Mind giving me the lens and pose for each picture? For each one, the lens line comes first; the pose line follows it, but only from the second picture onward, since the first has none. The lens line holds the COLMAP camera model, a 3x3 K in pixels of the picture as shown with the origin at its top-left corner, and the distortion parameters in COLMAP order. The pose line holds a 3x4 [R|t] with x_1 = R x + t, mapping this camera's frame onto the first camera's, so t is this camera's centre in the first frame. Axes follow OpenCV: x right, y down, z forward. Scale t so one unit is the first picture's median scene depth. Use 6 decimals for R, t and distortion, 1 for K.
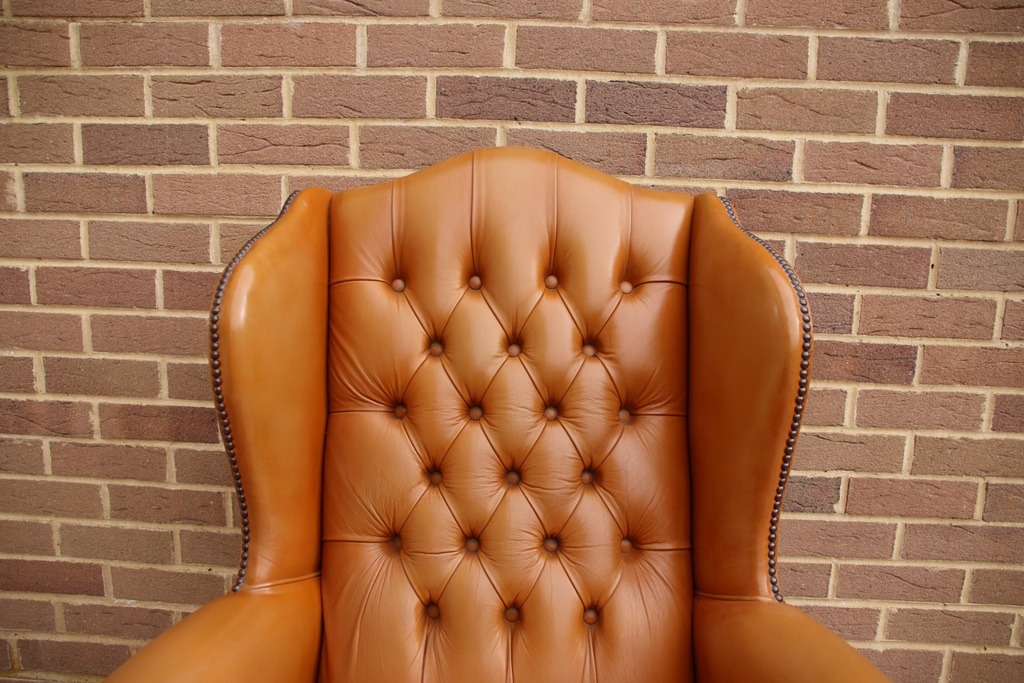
lens RADIAL K [[862.3, 0, 511.3], [0, 862.3, 348.6], [0, 0, 1]] dist [-0.148867, 0.146332]
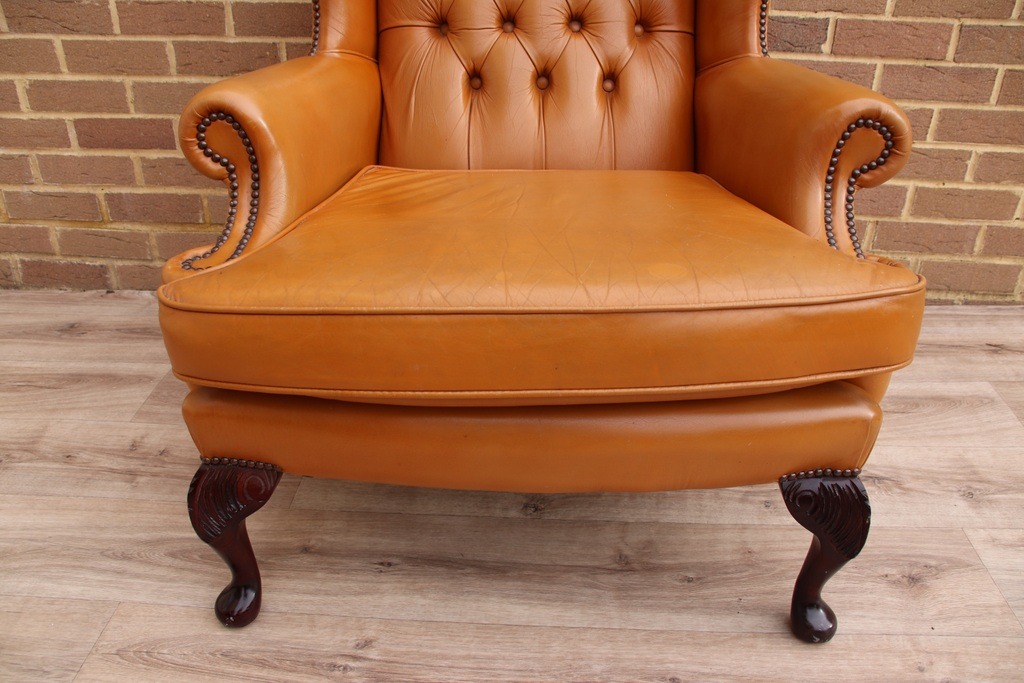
lens RADIAL K [[862.3, 0, 511.3], [0, 862.3, 348.6], [0, 0, 1]] dist [-0.148867, 0.146332]
pose [[0.999977, -0.006382, -0.002464, -0.033267], [0.006818, 0.959167, 0.282758, 0.260926], [0.000559, -0.282768, 0.959188, -0.193398]]
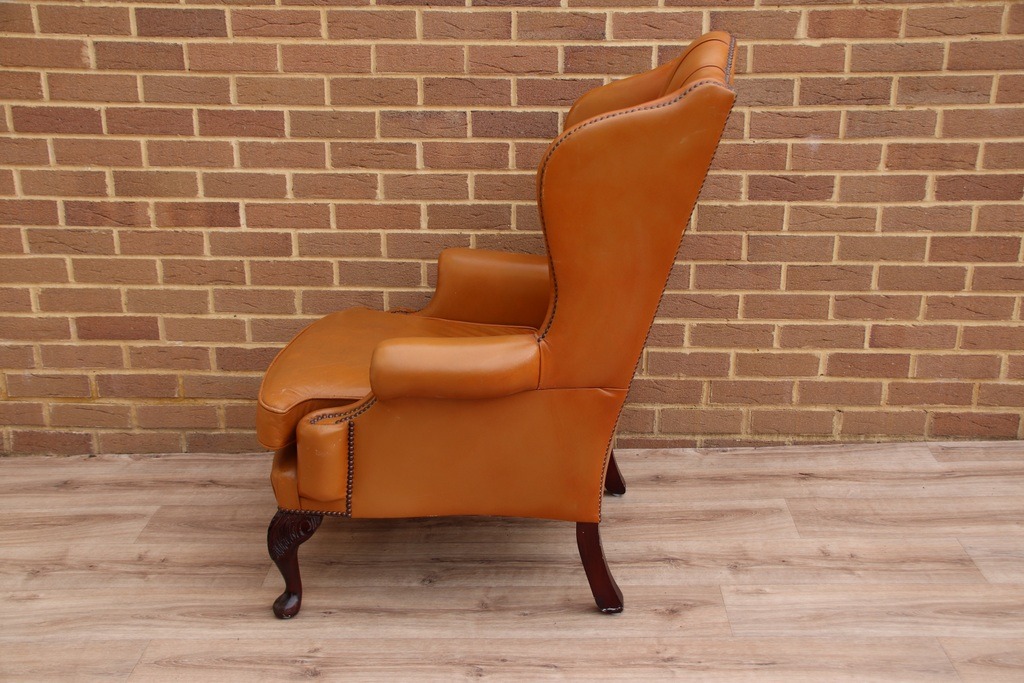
lens RADIAL K [[1203.1, 0, 513.7], [0, 1203.1, 353.1], [0, 0, 1]] dist [-0.001576, 0.435562]
pose [[0.999333, -0.033000, 0.015635, 0.102162], [0.031226, 0.994227, 0.102649, 0.137089], [-0.018932, -0.102092, 0.994595, -1.207697]]
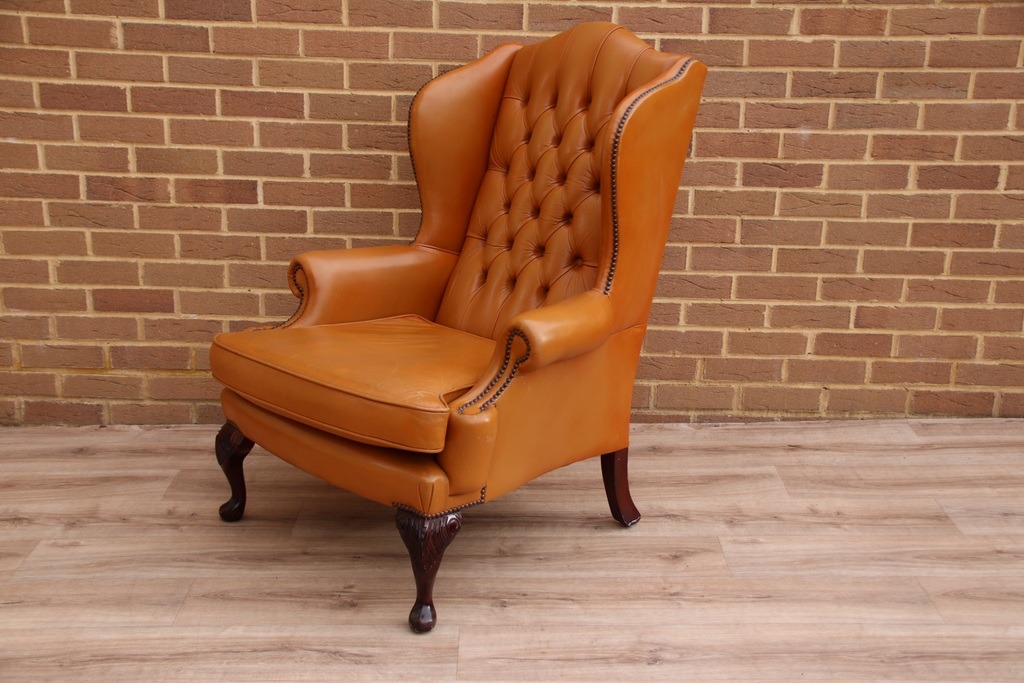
lens RADIAL K [[1332.8, 0, 513.5], [0, 1332.8, 351.8], [0, 0, 1]] dist [0.050228, 0.555628]
pose [[0.998005, -0.021302, 0.059426, -0.028656], [0.016283, 0.996359, 0.083692, 0.194061], [-0.060993, -0.082558, 0.994718, -1.573653]]
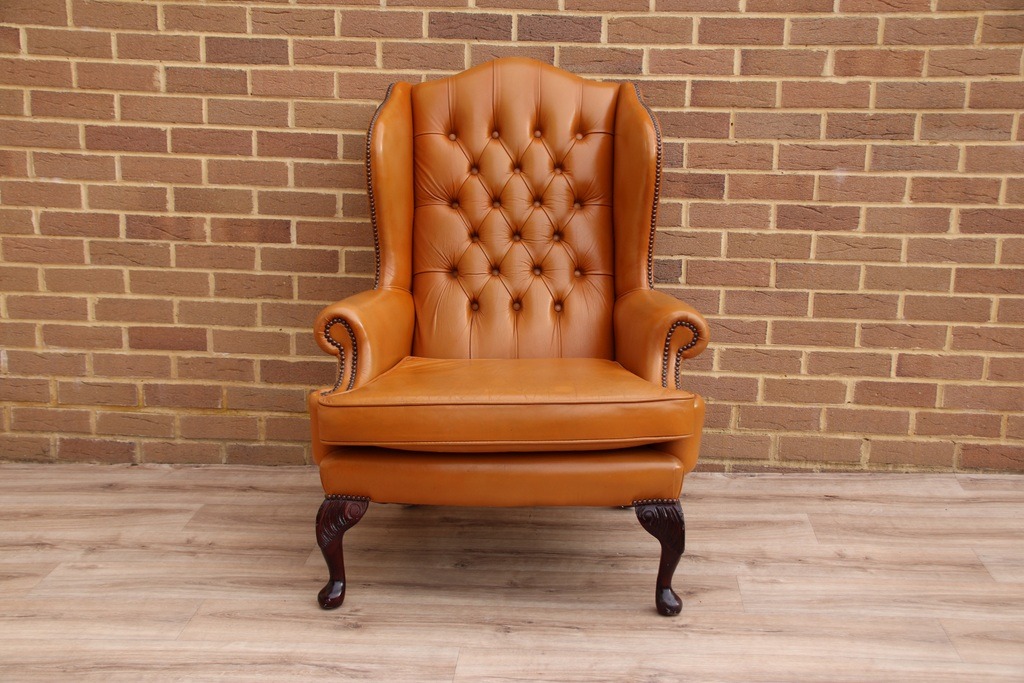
lens RADIAL K [[1415.9, 0, 509.0], [0, 1415.9, 355.7], [0, 0, 1]] dist [0.086765, 0.645122]
pose [[0.999920, -0.003639, -0.012082, 0.096205], [0.003776, 0.999929, 0.011300, 0.307154], [0.012040, -0.011345, 0.999863, -1.716420]]
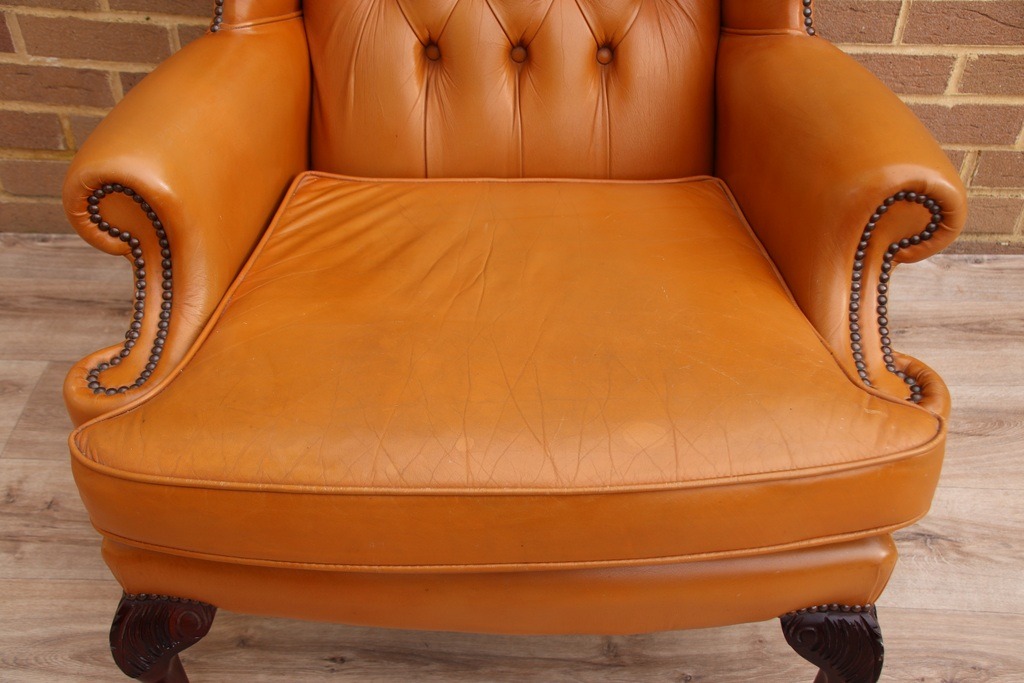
lens RADIAL K [[1272.4, 0, 513.1], [0, 1272.4, 352.1], [0, 0, 1]] dist [-0.001986, 0.539203]
pose [[0.999903, -0.013078, 0.004825, -0.012882], [0.009289, 0.883188, 0.468926, -0.038658], [-0.010394, -0.468836, 0.883224, -0.288968]]
